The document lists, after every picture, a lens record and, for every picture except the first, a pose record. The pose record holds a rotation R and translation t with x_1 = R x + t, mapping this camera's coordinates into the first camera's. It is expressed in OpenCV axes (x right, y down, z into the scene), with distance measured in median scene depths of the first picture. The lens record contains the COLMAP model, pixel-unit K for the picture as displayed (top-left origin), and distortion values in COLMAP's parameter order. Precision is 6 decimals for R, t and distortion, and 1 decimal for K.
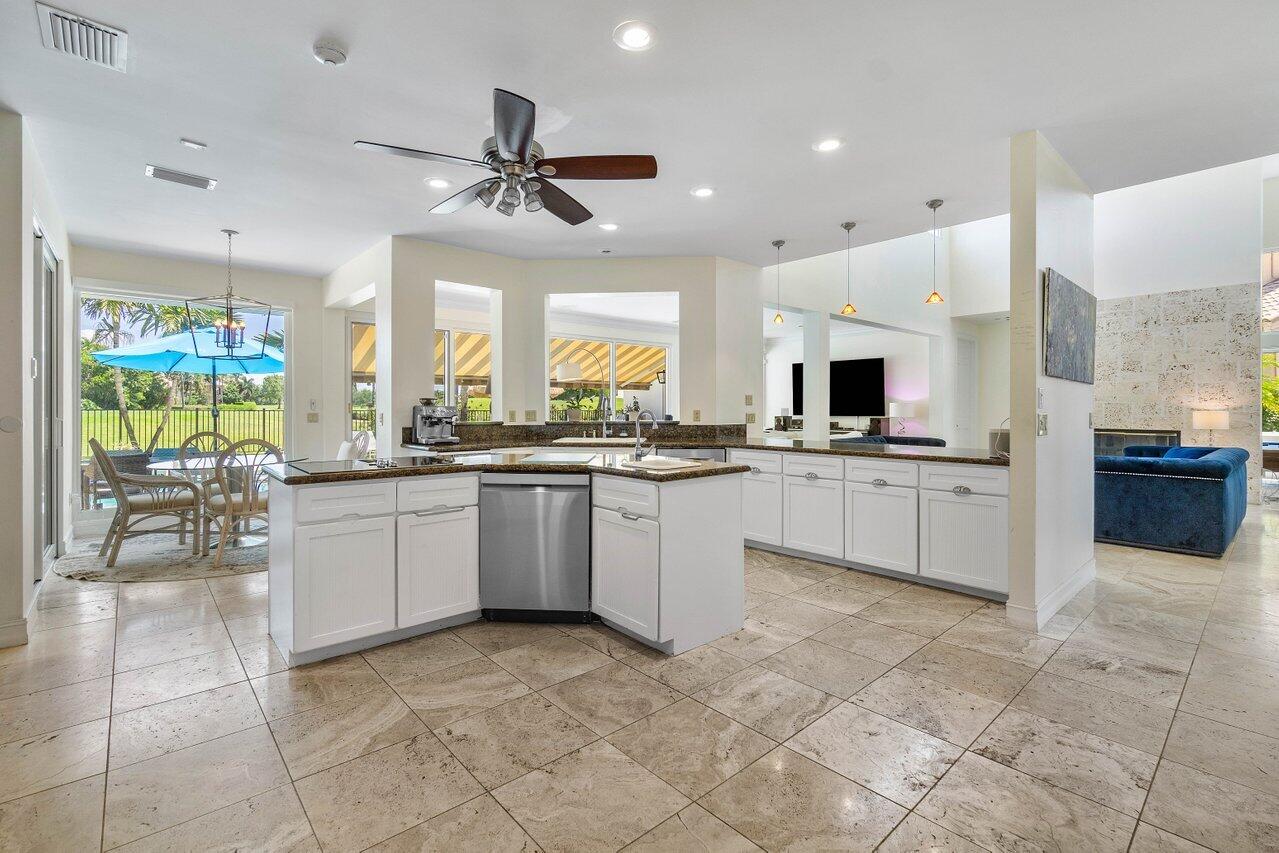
lens RADIAL K [[559.3, 0, 639.5], [0, 559.3, 426.5], [0, 0, 1]] dist [0.000114, 0.000201]
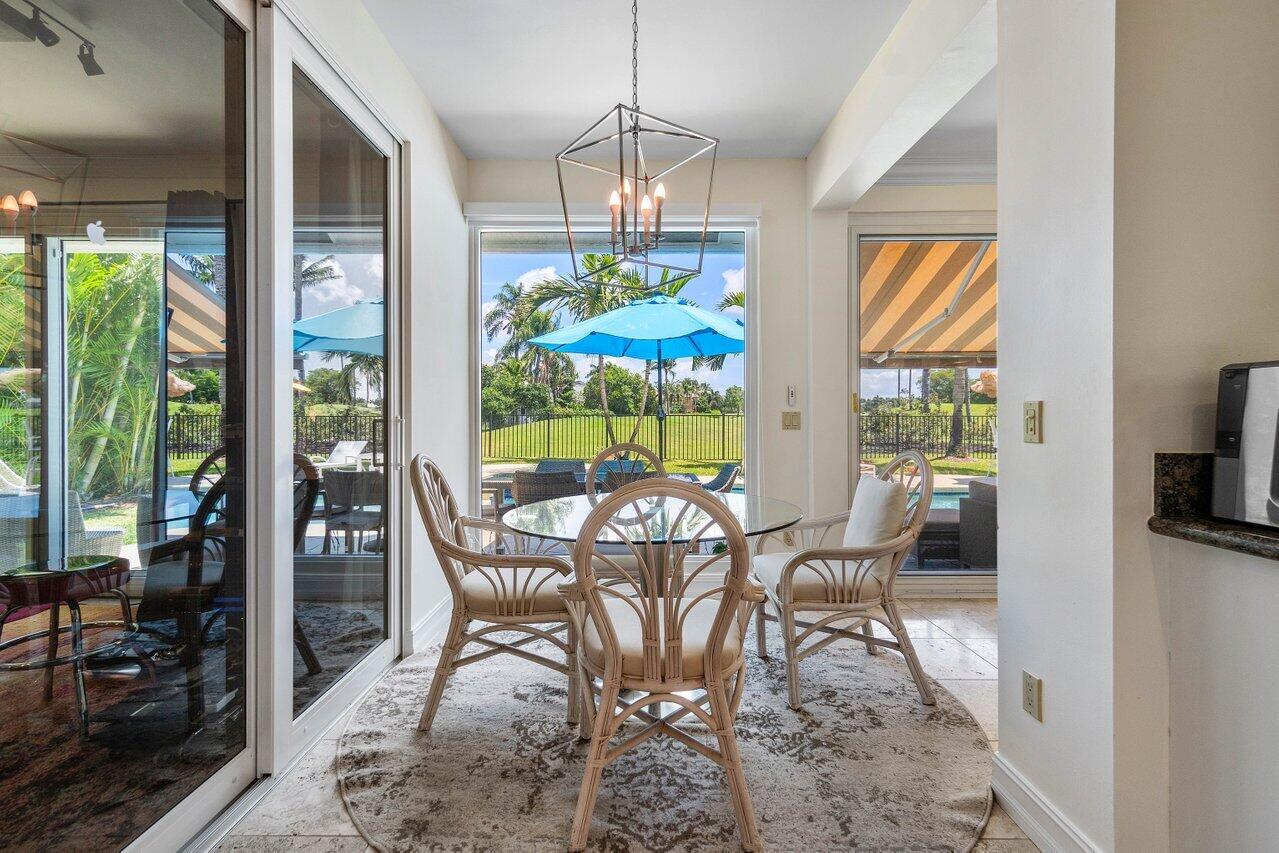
lens RADIAL K [[559.3, 0, 639.5], [0, 559.3, 426.5], [0, 0, 1]] dist [0.000114, 0.000201]
pose [[0.734397, 0.001974, -0.678718, -0.327219], [-0.009781, 0.999923, -0.007675, -0.004787], [0.678650, 0.012275, 0.734359, 0.510926]]
